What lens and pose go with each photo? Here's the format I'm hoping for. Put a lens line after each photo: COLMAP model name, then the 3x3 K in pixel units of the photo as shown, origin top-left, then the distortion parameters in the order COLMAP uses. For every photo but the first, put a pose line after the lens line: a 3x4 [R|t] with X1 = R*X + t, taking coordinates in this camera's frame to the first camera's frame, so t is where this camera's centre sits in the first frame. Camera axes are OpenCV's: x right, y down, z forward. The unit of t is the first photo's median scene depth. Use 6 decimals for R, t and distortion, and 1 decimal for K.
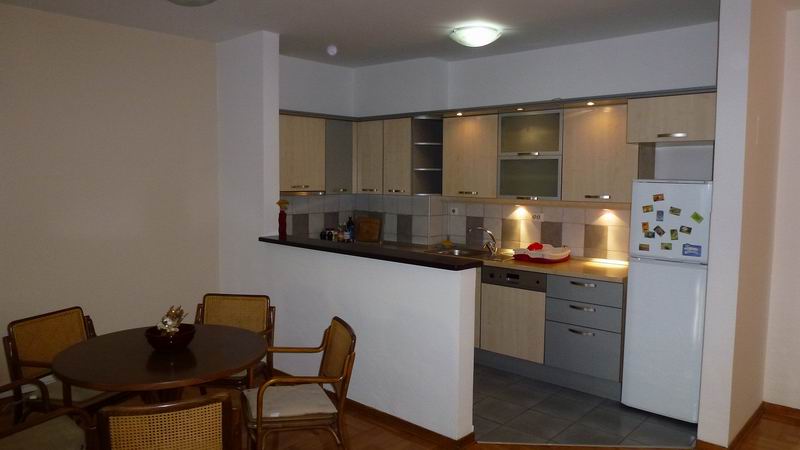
lens RADIAL K [[589.0, 0, 398.4], [0, 589.0, 228.9], [0, 0, 1]] dist [-0.003596, -0.000720]
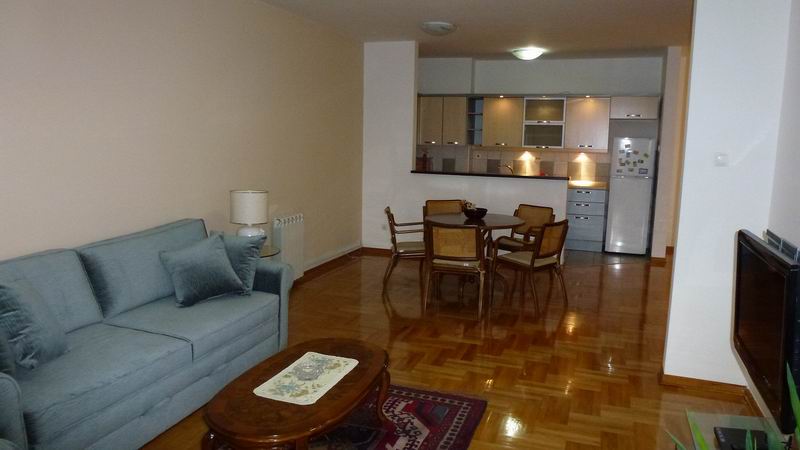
lens RADIAL K [[589.0, 0, 400.4], [0, 589.0, 222.5], [0, 0, 1]] dist [-0.003596, -0.000720]
pose [[0.911056, -0.046865, 0.409610, -0.925928], [0.023411, 0.997796, 0.062093, 0.054265], [-0.411617, -0.046981, 0.910145, -0.452333]]
